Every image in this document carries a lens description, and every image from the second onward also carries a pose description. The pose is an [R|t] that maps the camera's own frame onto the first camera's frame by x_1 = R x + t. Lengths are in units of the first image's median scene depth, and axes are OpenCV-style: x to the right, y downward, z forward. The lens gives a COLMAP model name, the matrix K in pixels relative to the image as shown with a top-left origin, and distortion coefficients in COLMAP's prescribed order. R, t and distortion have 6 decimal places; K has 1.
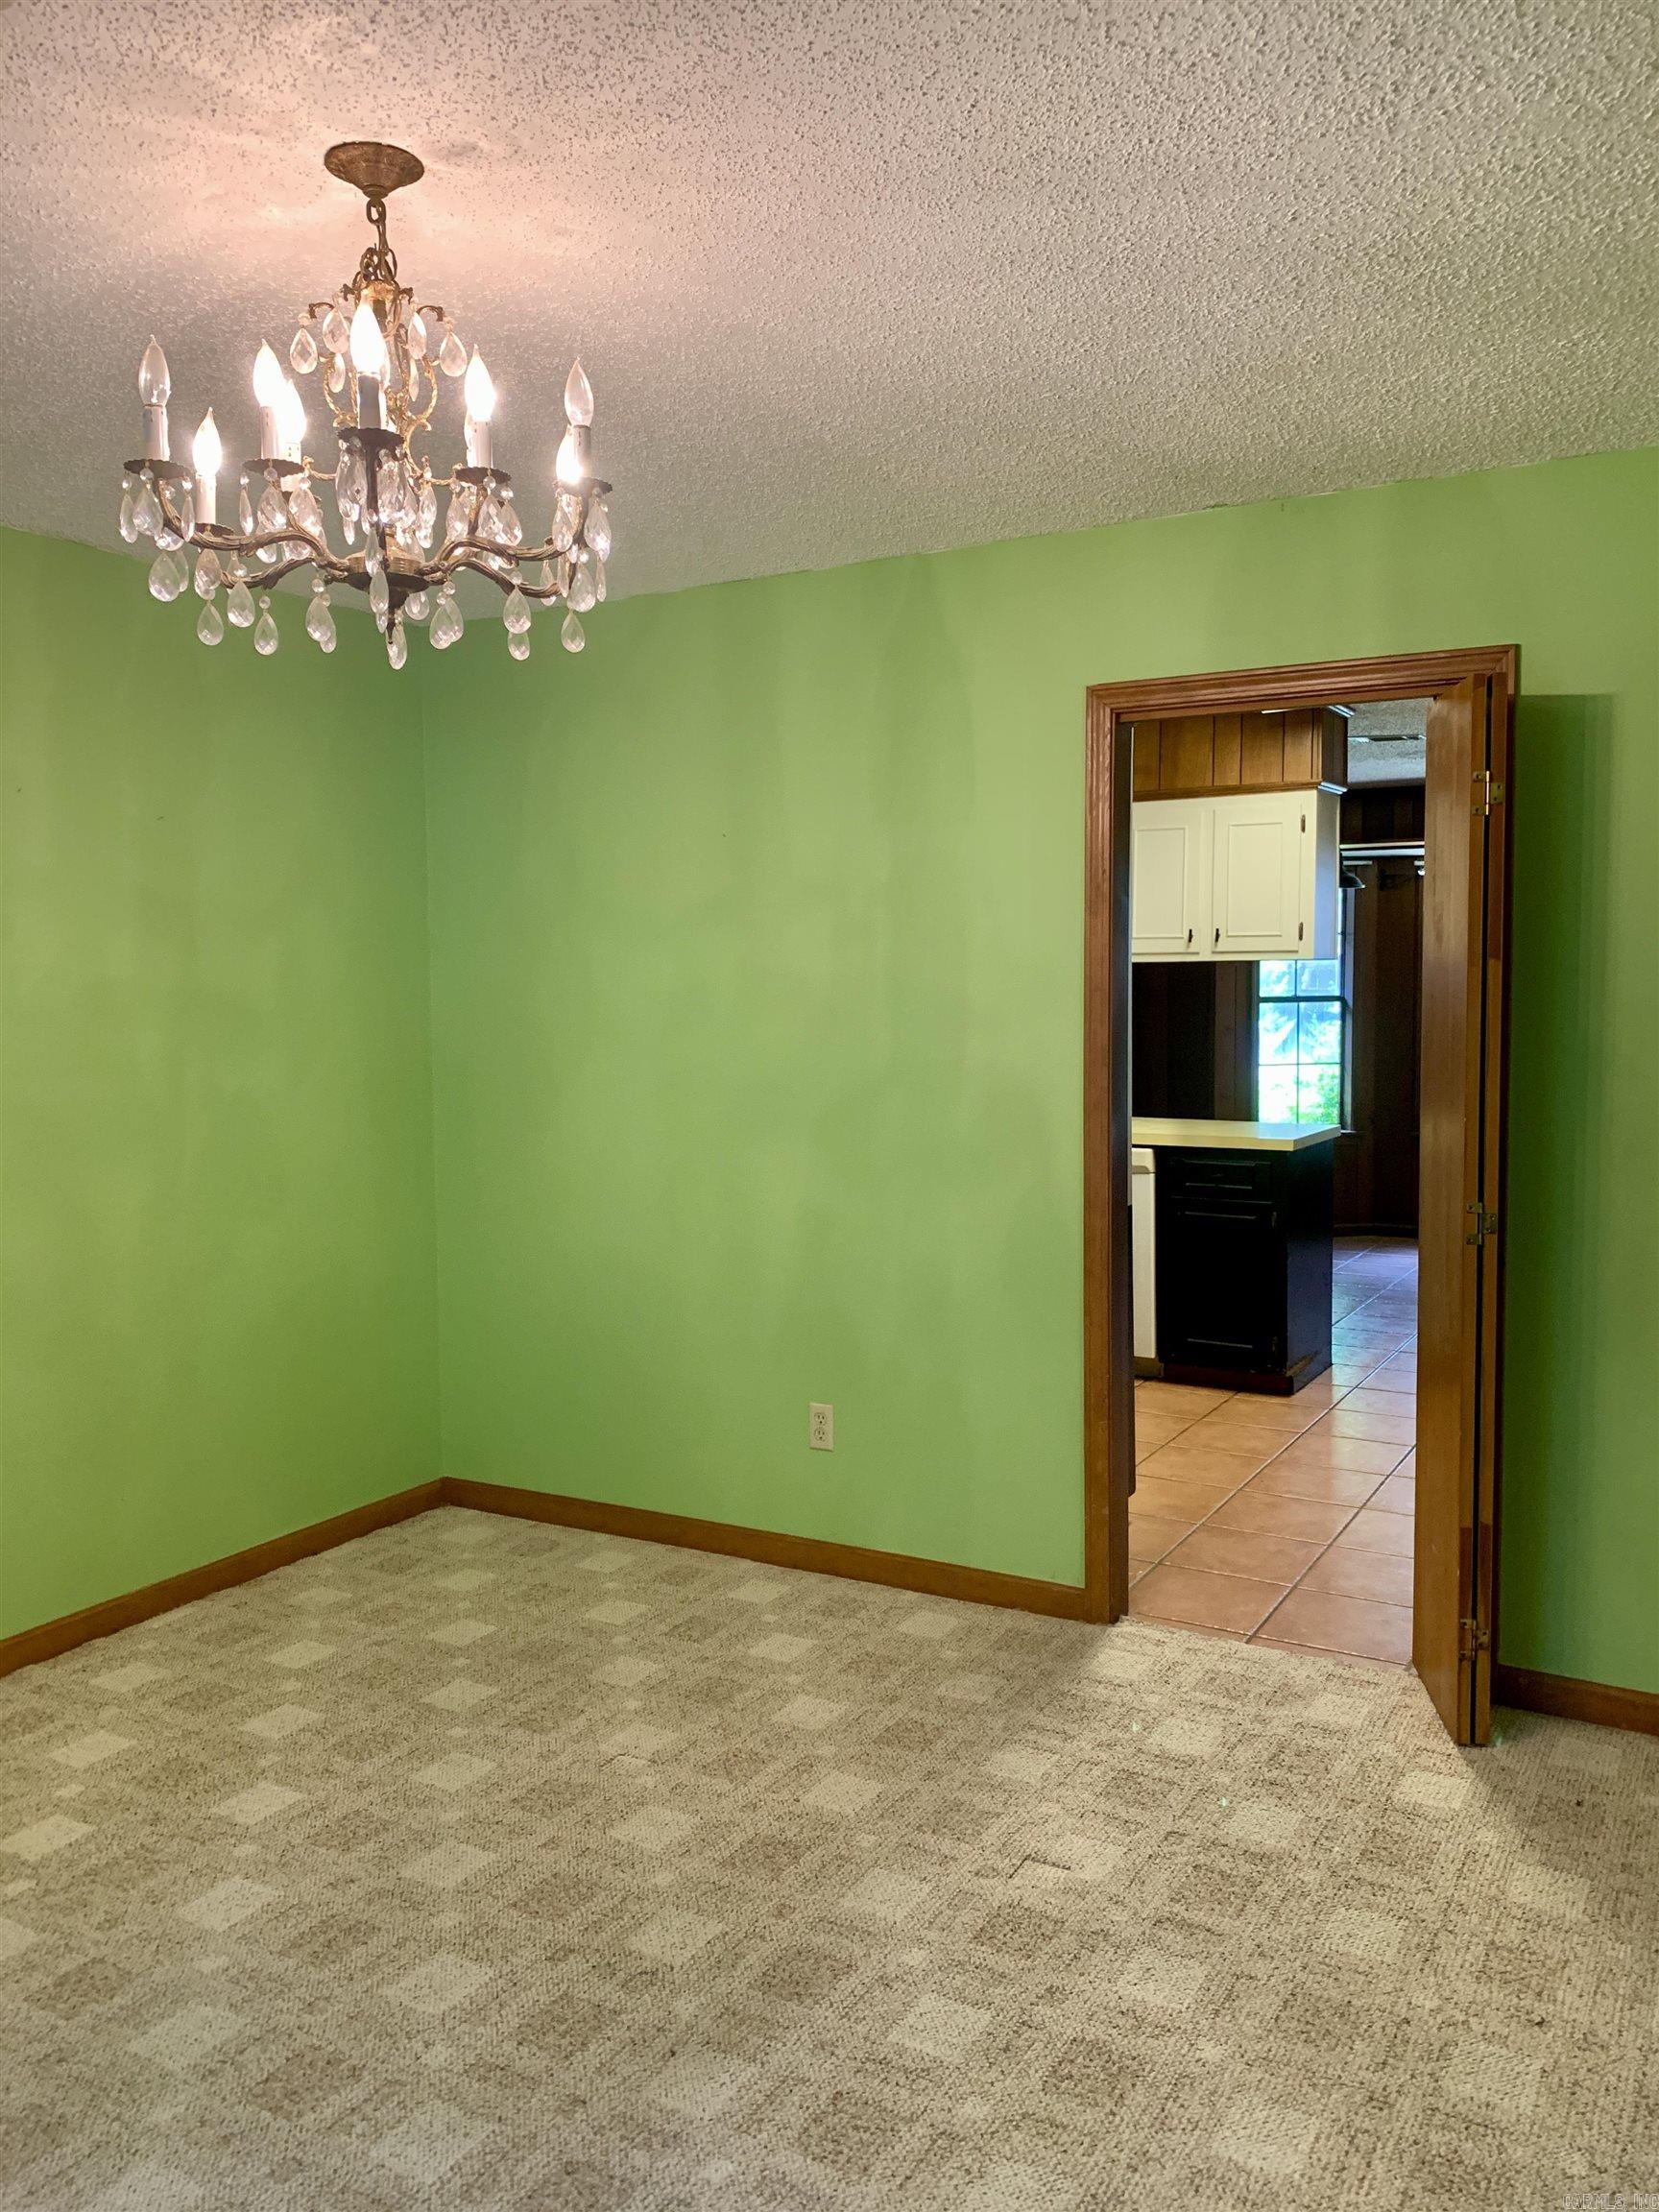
lens RADIAL K [[1688.2, 0, 848.9], [0, 1688.2, 1111.4], [0, 0, 1]] dist [0.027857, -0.041838]
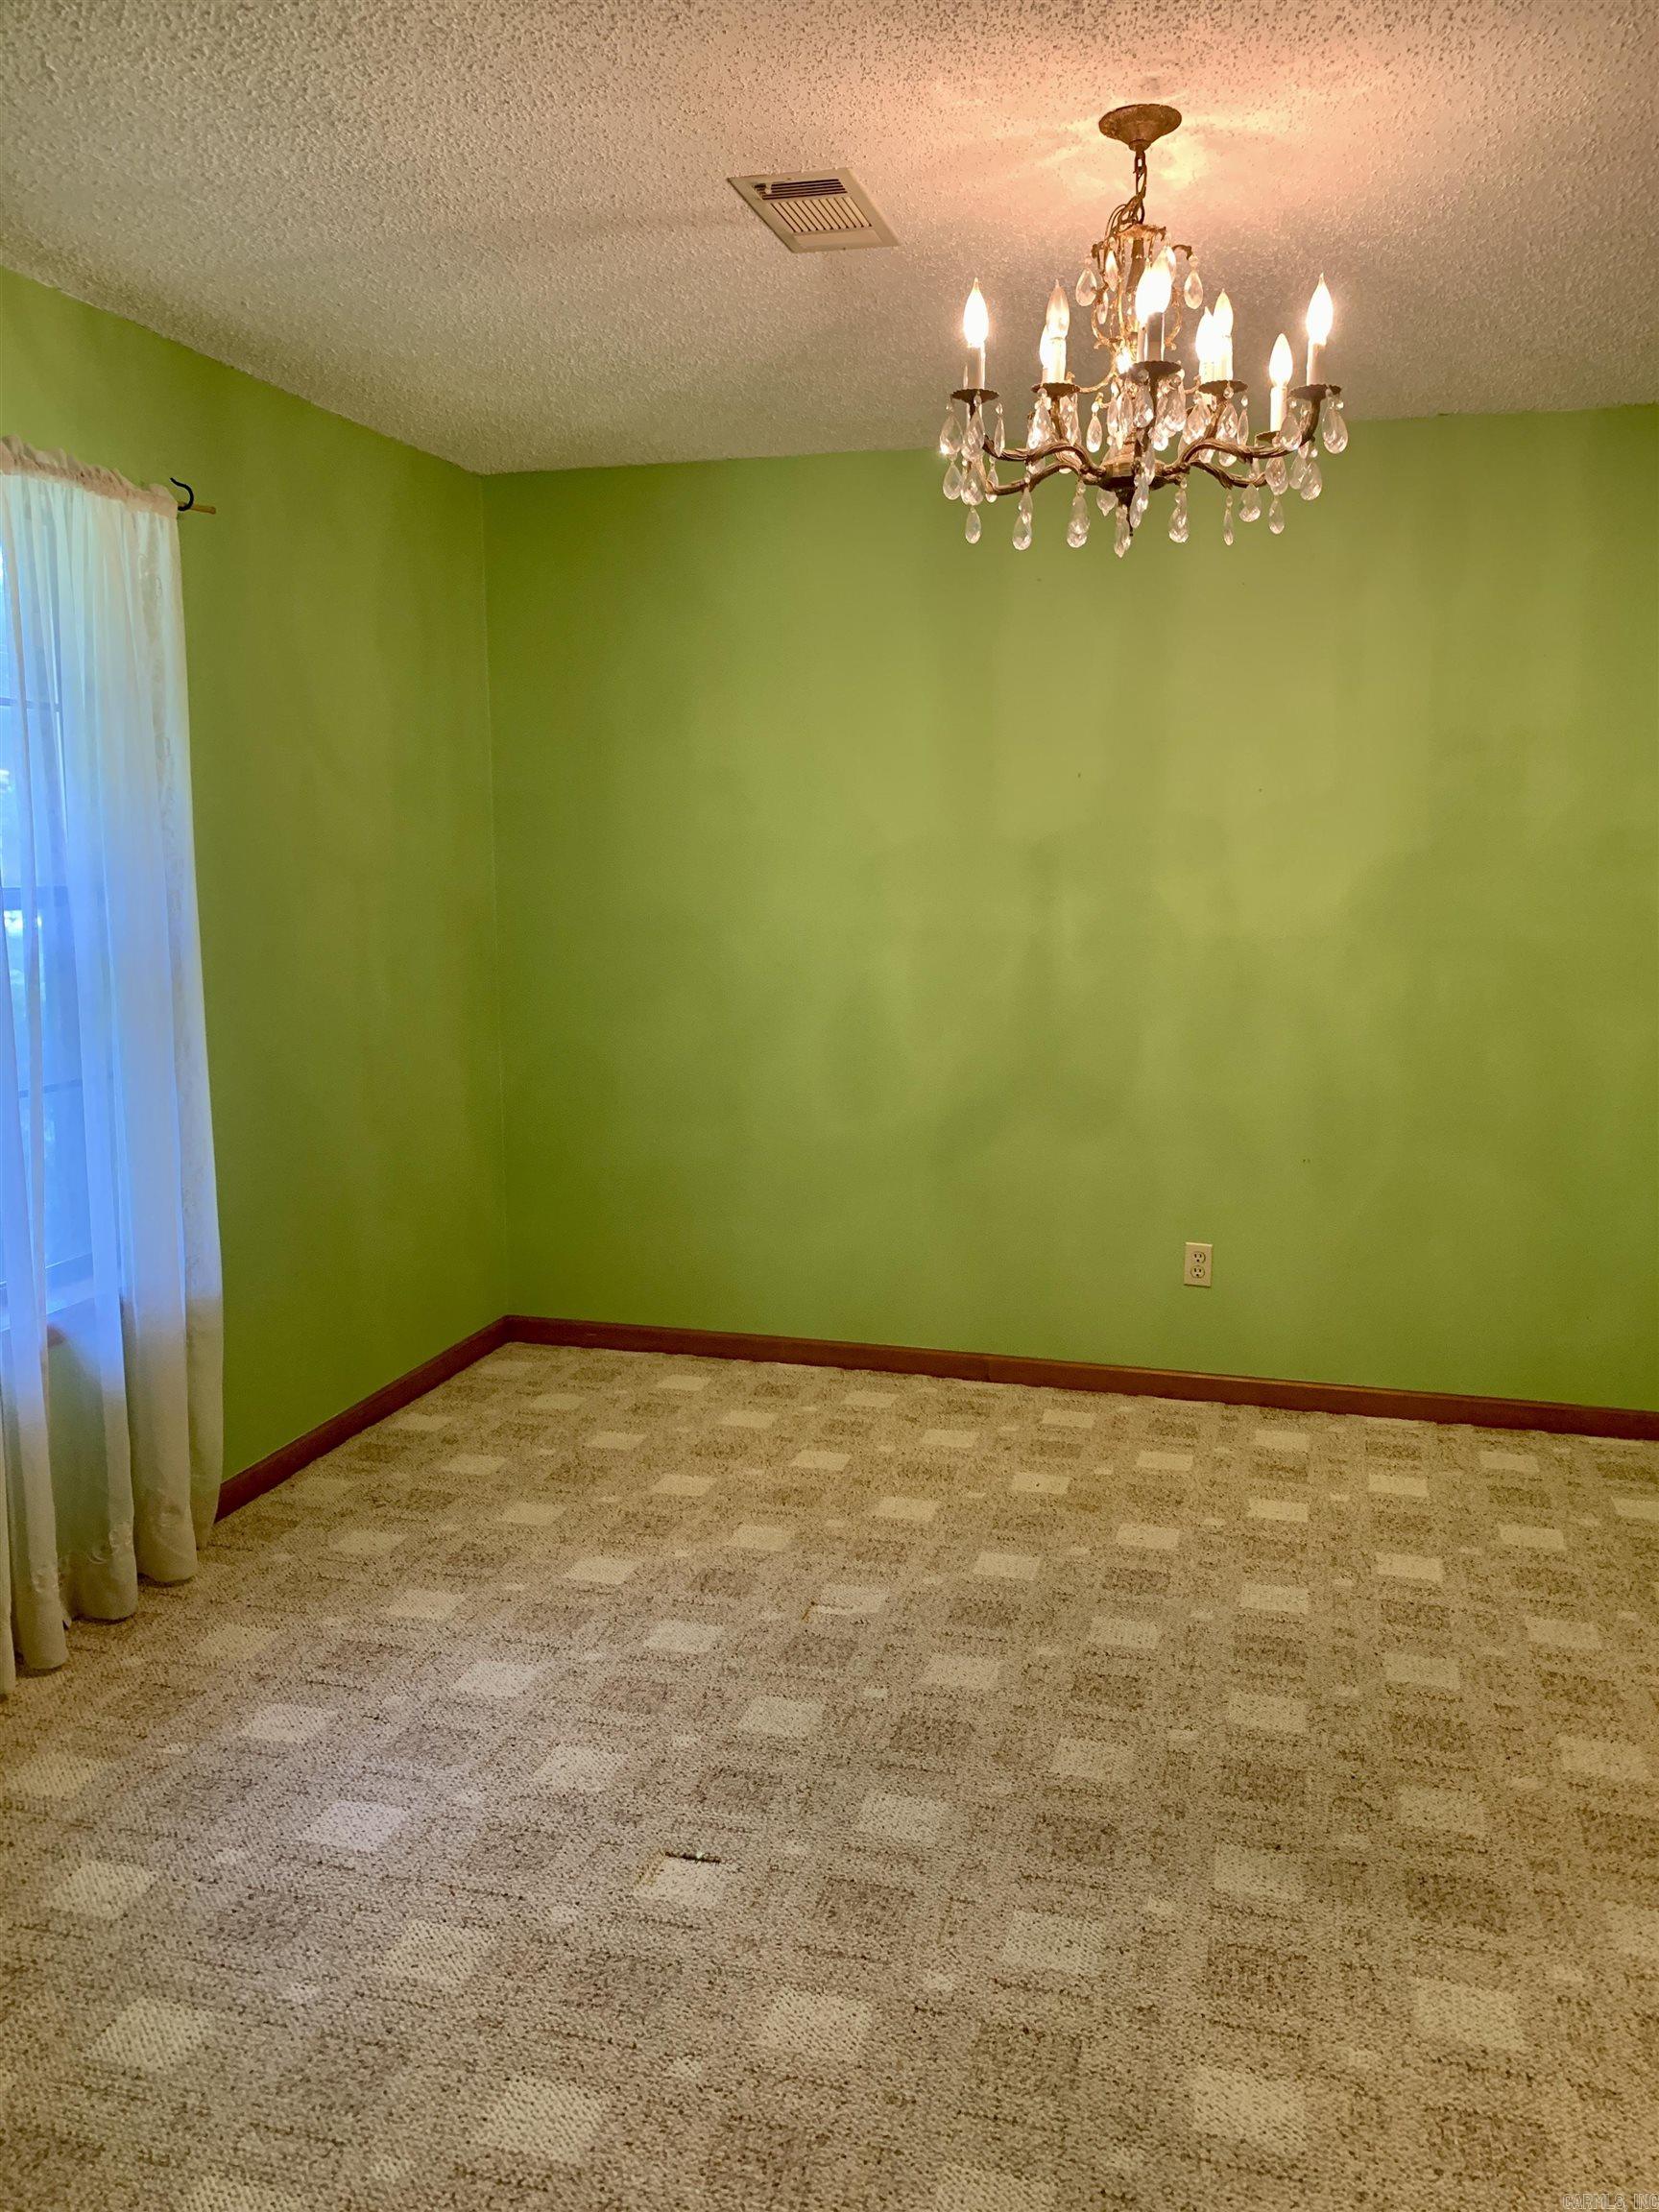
lens RADIAL K [[1688.2, 0, 849.5], [0, 1688.2, 1097.3], [0, 0, 1]] dist [0.027857, -0.041838]
pose [[0.248407, 0.154511, -0.956253, 0.667581], [-0.083369, 0.986943, 0.137813, -0.024343], [0.965061, 0.045488, 0.258045, 0.392020]]
